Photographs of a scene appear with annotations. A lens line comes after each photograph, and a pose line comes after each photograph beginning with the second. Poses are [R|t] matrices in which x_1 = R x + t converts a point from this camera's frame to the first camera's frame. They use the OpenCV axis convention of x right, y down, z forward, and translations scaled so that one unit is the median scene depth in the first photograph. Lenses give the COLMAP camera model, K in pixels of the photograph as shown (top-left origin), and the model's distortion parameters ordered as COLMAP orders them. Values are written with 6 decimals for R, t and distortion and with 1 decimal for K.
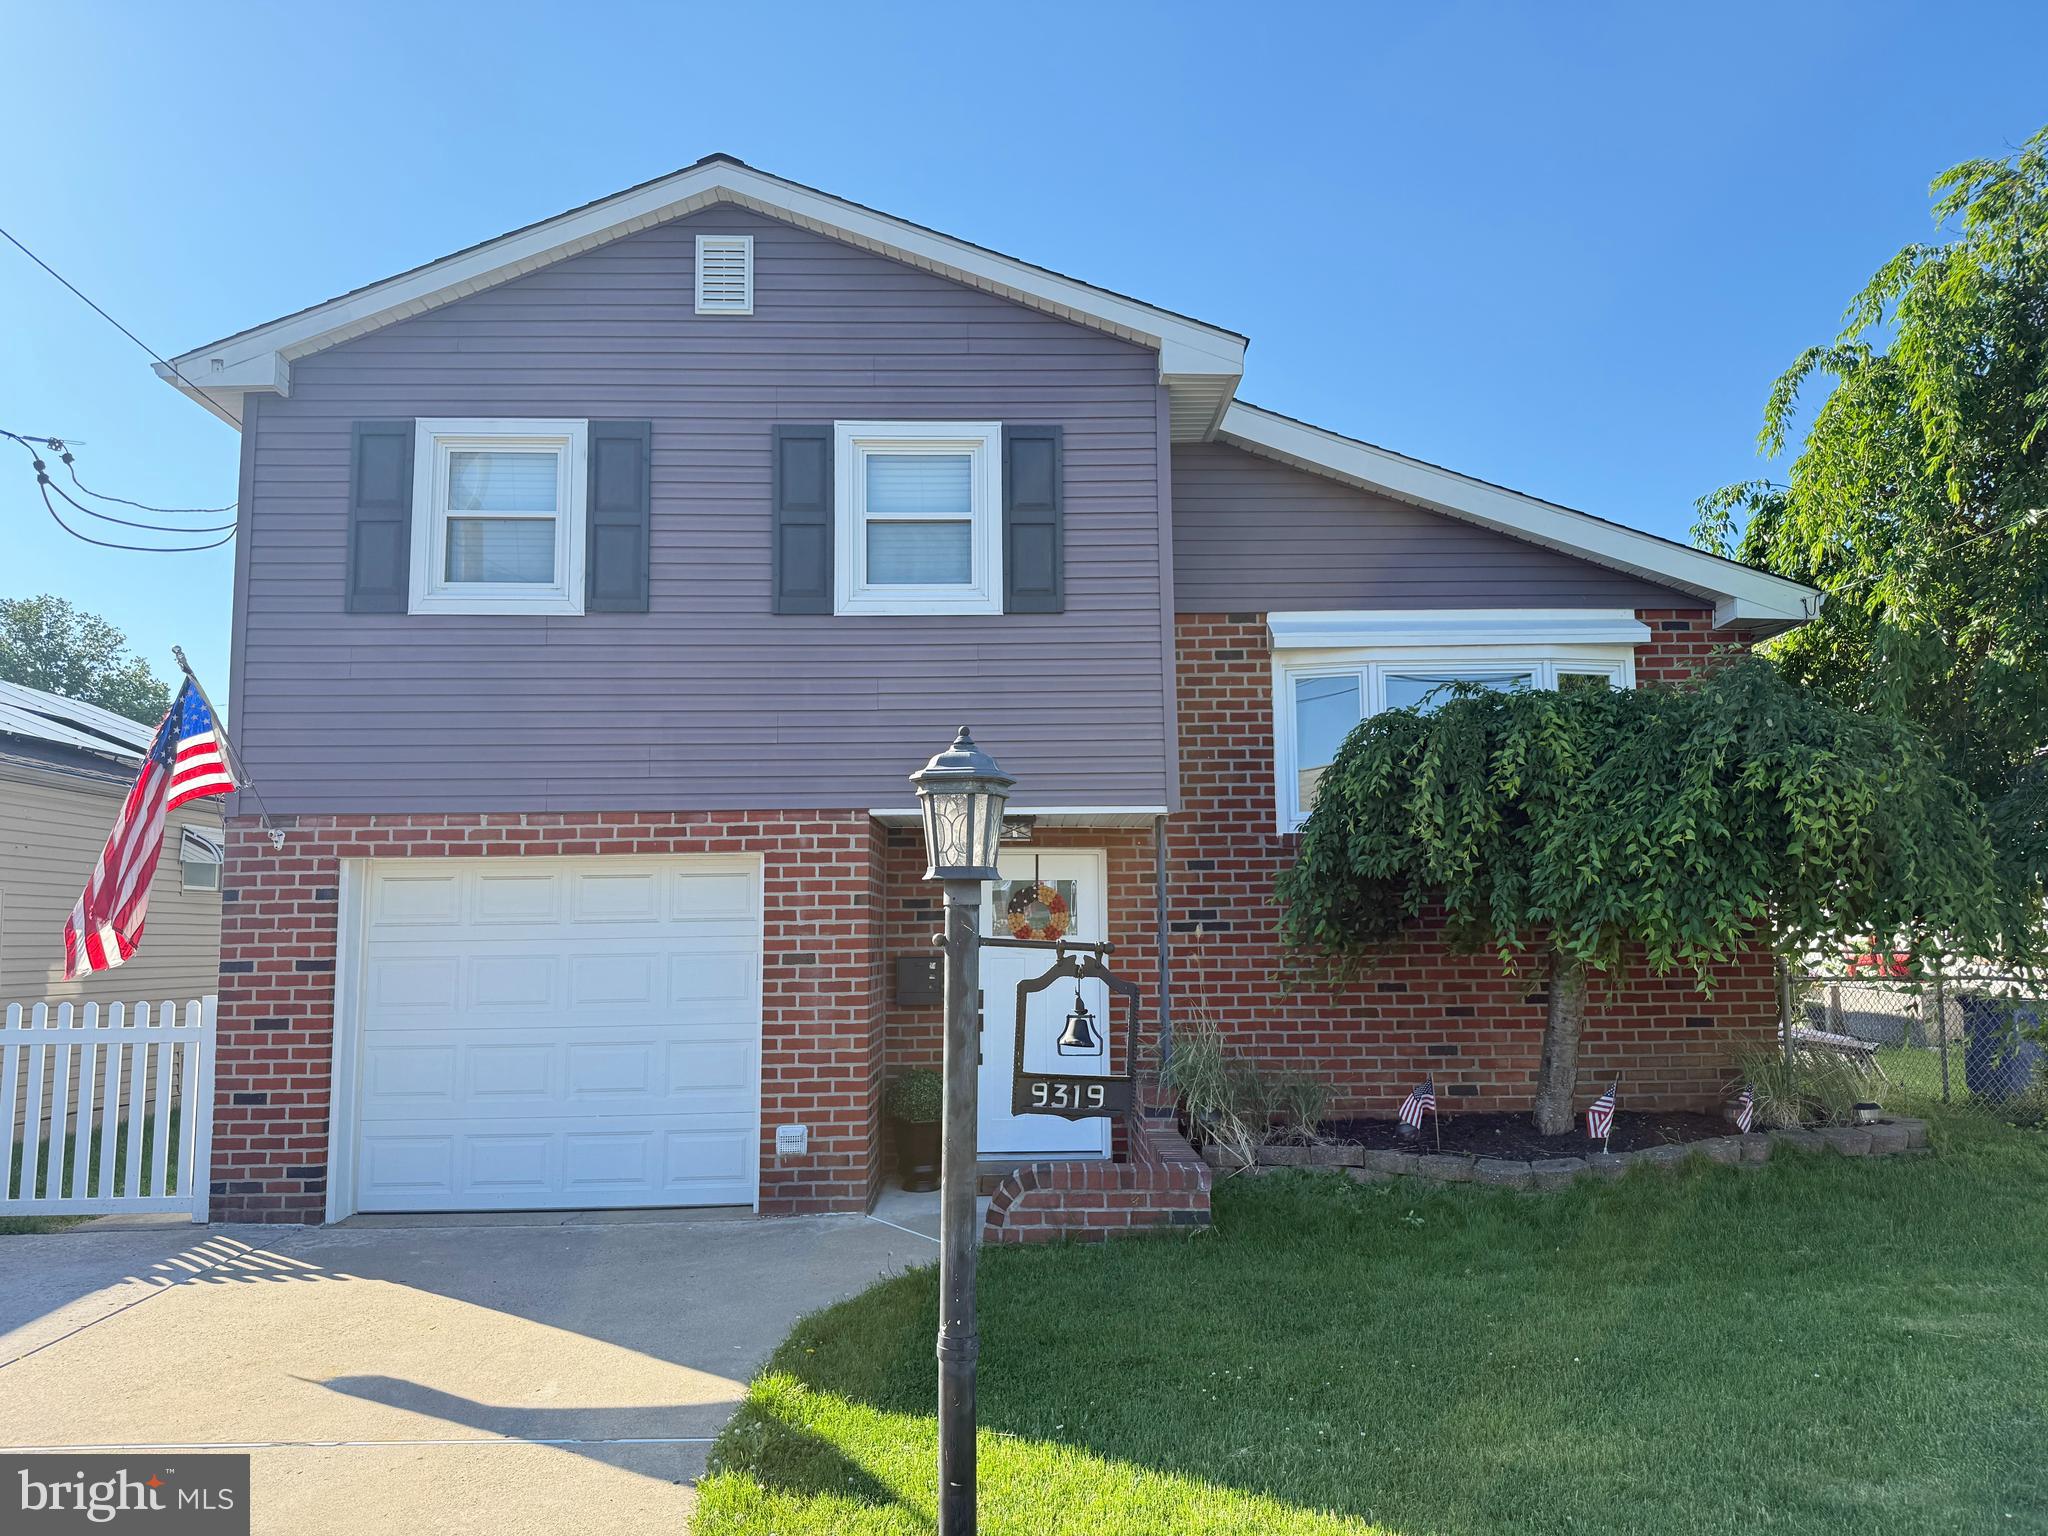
lens RADIAL K [[1430.0, 0, 1020.1], [0, 1430.0, 774.2], [0, 0, 1]] dist [0.075624, -0.089185]
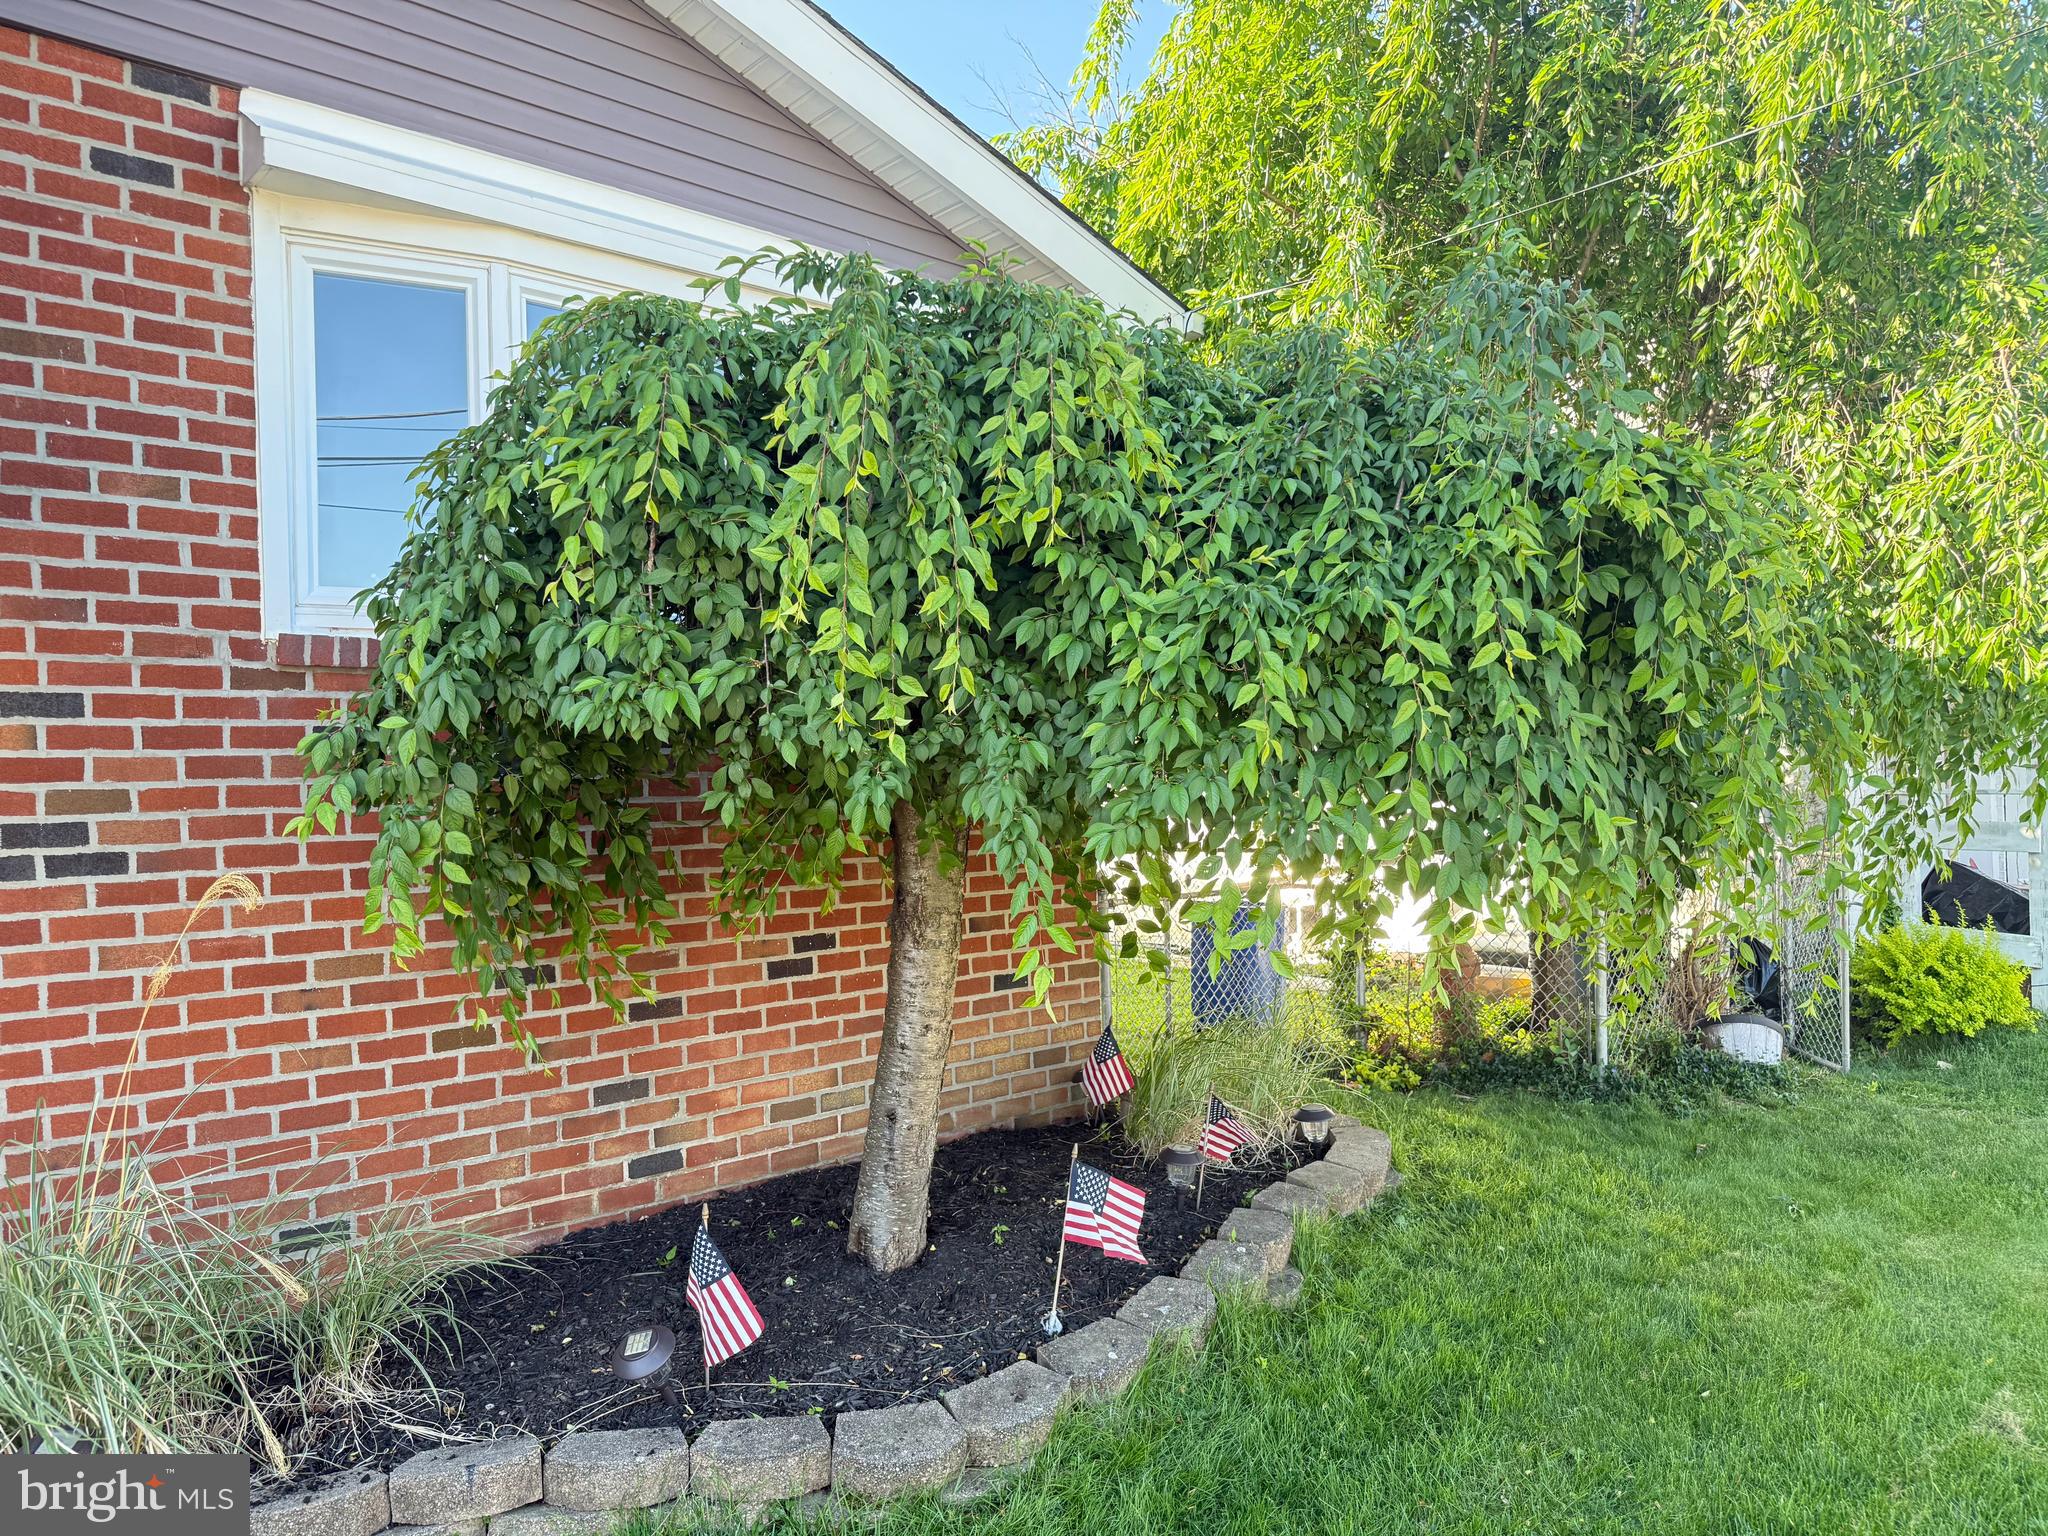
lens RADIAL K [[1430.0, 0, 989.8], [0, 1430.0, 768.8], [0, 0, 1]] dist [0.075624, -0.089185]
pose [[0.760024, -0.000937, 0.649895, 0.073676], [-0.053815, 0.996474, 0.064371, 0.046215], [-0.647663, -0.083897, 0.757293, 0.597953]]
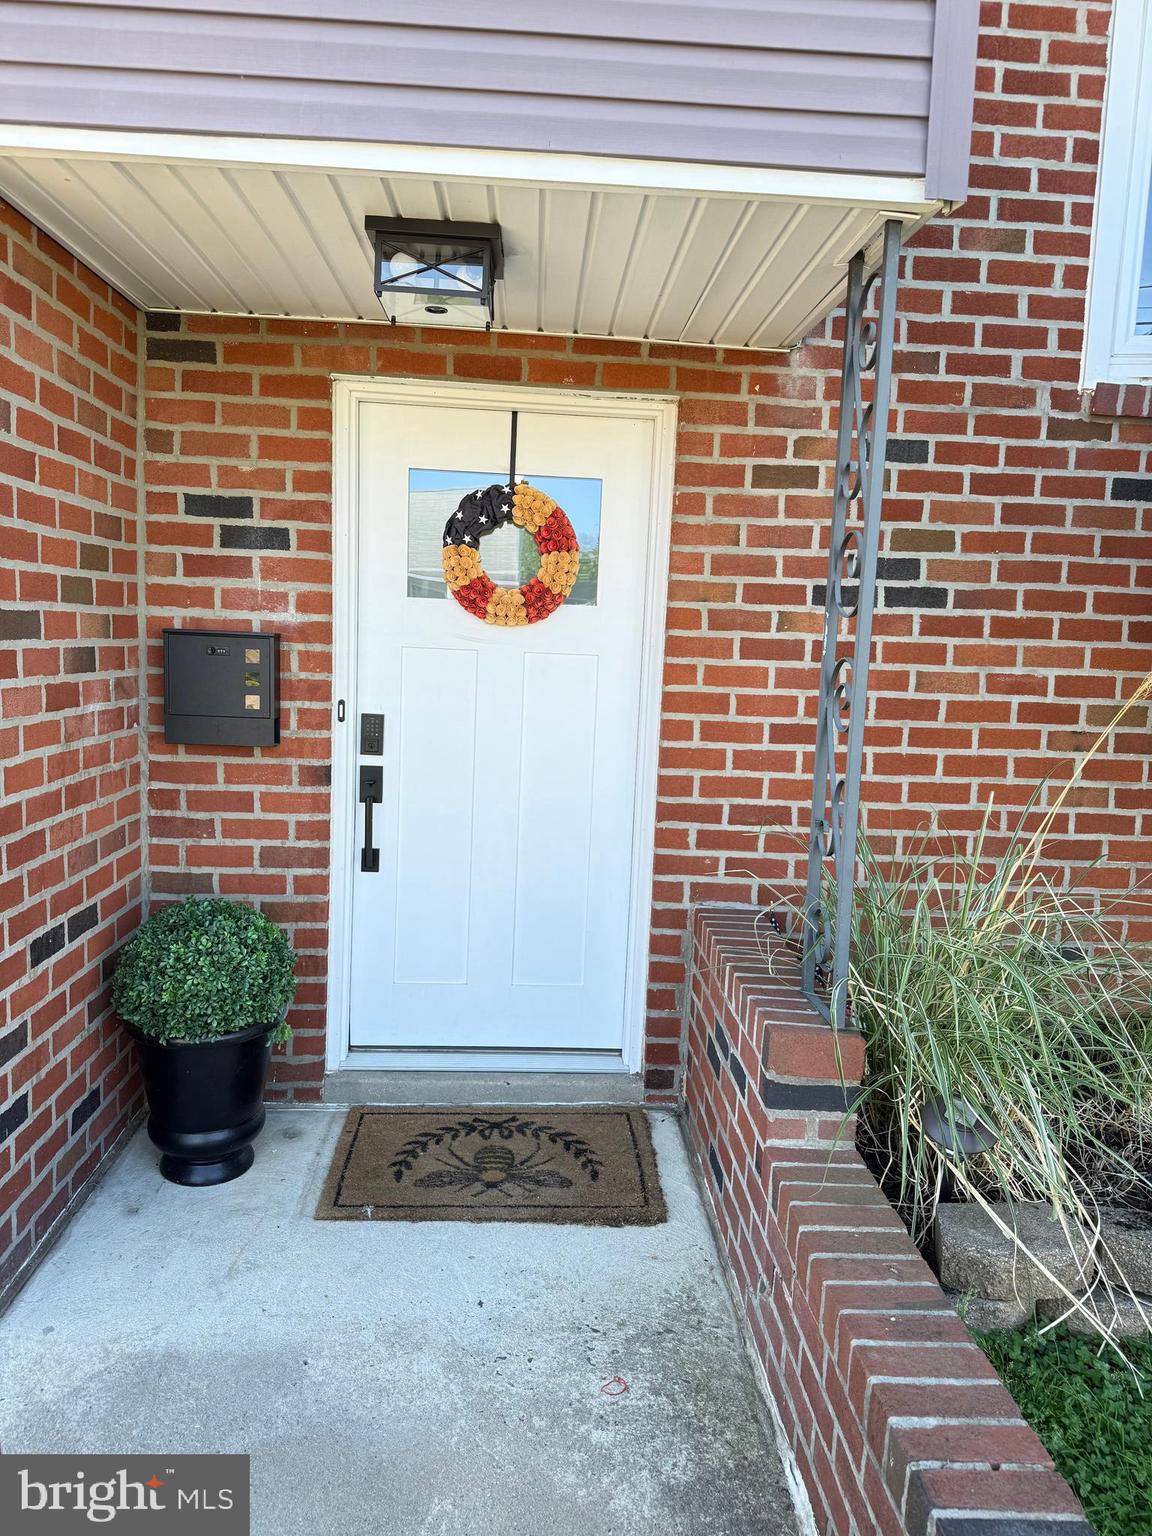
lens RADIAL K [[1072.5, 0, 581.1], [0, 1072.5, 765.0], [0, 0, 1]] dist [0.075624, -0.089185]
pose [[0.997944, 0.043704, 0.046881, 0.023540], [-0.053568, 0.970346, 0.235709, 0.090884], [-0.035189, -0.237736, 0.970692, 0.728733]]
